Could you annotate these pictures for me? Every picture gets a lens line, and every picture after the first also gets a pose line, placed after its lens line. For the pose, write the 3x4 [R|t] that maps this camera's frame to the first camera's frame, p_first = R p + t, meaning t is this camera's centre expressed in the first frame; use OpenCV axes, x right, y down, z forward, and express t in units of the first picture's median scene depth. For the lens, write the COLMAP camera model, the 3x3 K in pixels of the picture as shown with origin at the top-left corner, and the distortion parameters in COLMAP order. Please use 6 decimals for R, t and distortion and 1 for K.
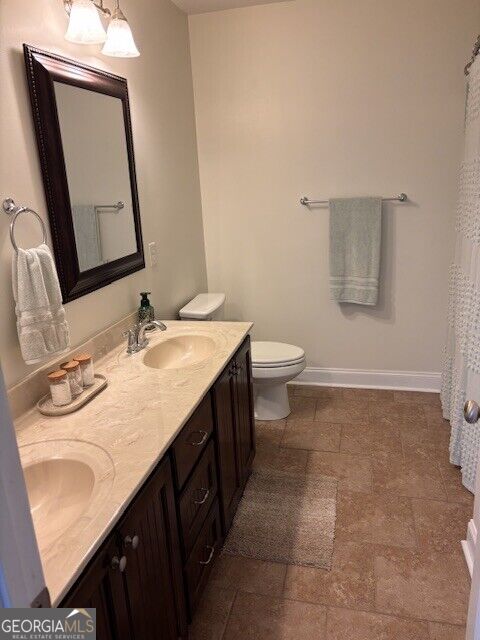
lens RADIAL K [[489.2, 0, 240.0], [0, 489.2, 320.0], [0, 0, 1]] dist [0.040859, -0.052650]
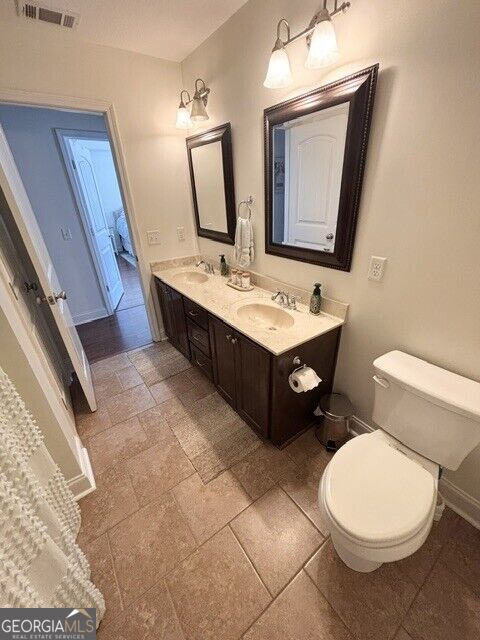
lens RADIAL K [[261.1, 0, 240.0], [0, 261.1, 320.0], [0, 0, 1]] dist [0.000844, -0.000402]
pose [[-0.653643, 0.397403, -0.644067, 0.459706], [-0.138254, 0.774012, 0.617892, -0.423473], [0.744068, 0.492926, -0.450985, 1.376909]]
